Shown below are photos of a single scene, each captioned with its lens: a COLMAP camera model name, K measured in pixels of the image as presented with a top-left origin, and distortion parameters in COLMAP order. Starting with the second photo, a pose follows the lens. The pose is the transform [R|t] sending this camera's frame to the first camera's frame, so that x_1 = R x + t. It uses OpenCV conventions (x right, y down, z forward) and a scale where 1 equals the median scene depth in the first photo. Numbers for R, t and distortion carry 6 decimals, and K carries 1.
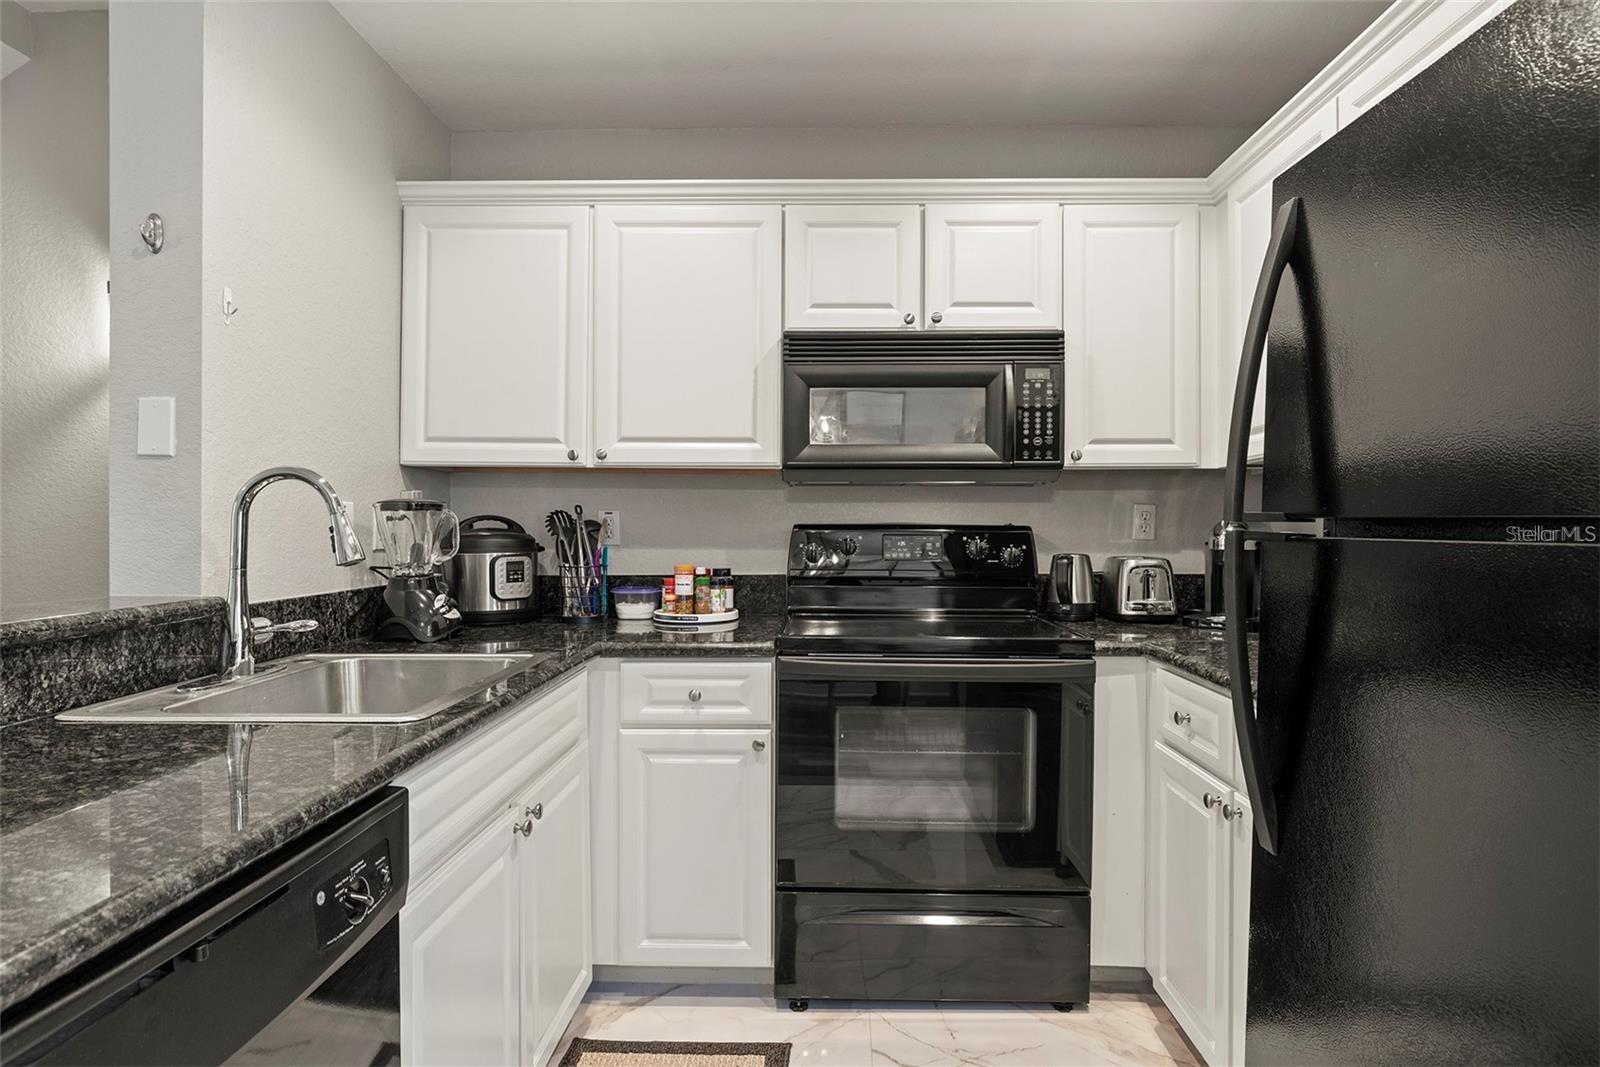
lens RADIAL K [[856.8, 0, 802.6], [0, 856.8, 538.7], [0, 0, 1]] dist [0.003790, -0.000559]
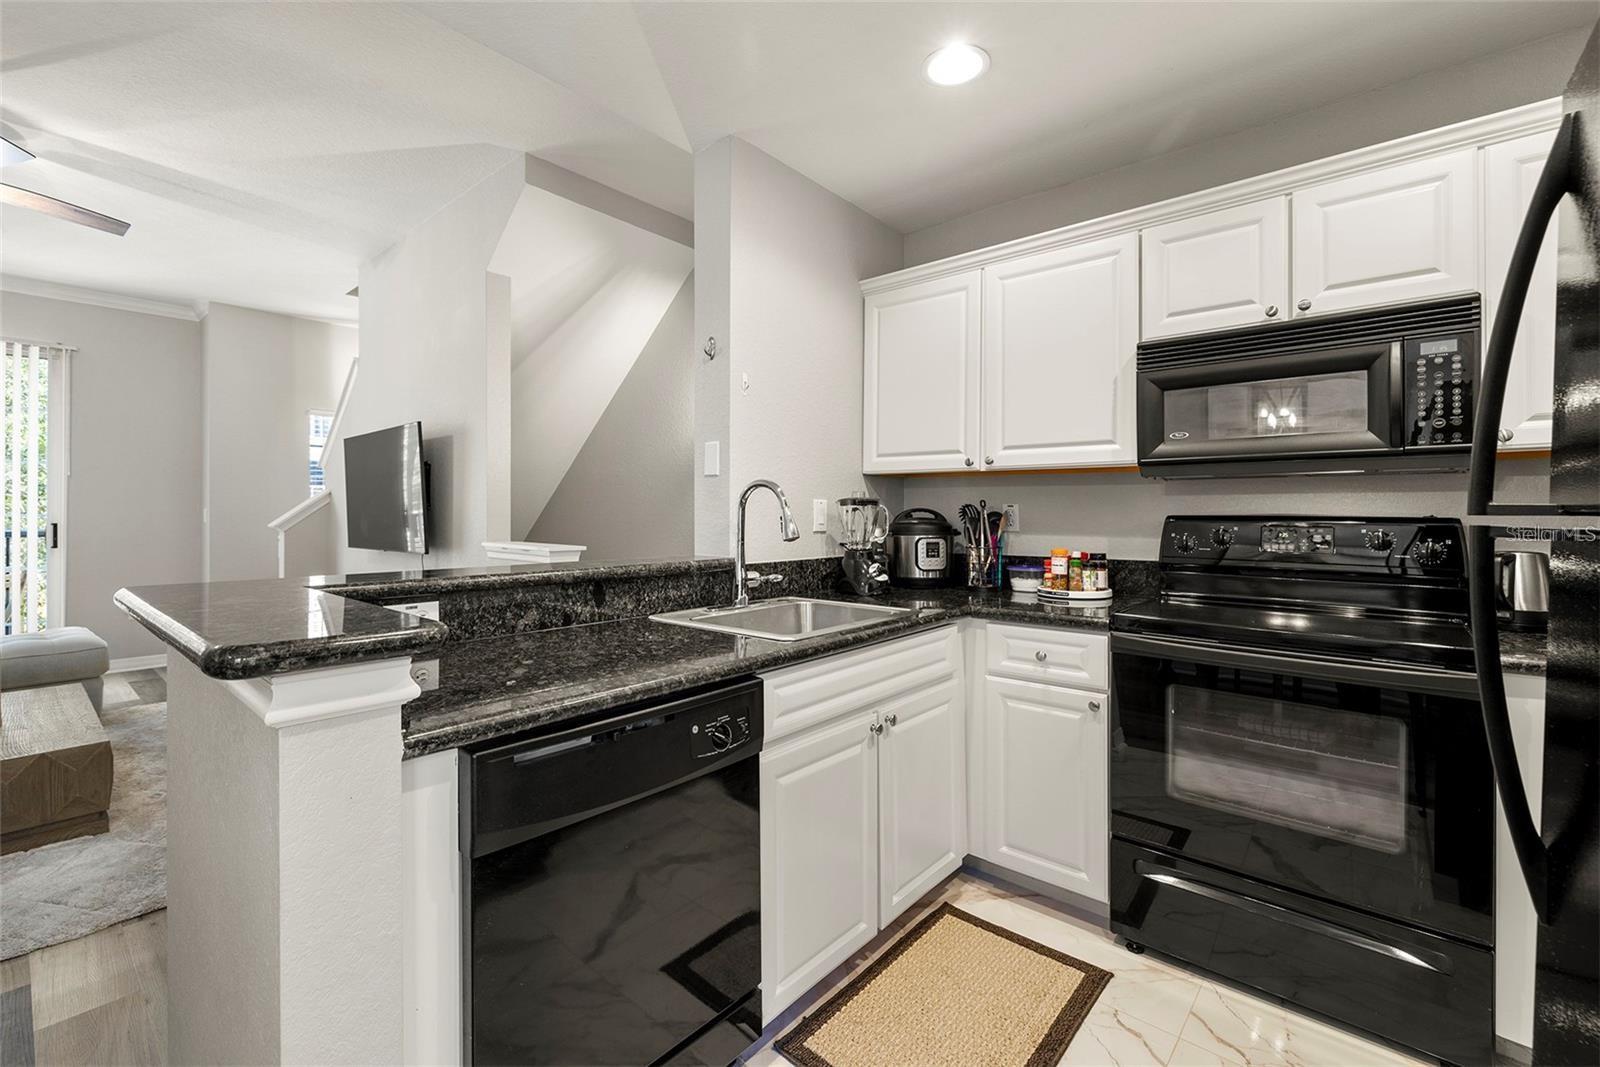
lens RADIAL K [[693.8, 0, 798.2], [0, 693.8, 524.2], [0, 0, 1]] dist [0.012272, -0.001633]
pose [[0.773529, 0.010663, -0.633671, 0.219706], [-0.012547, 0.999920, 0.001510, -0.001333], [0.633636, 0.006783, 0.773601, 0.017074]]
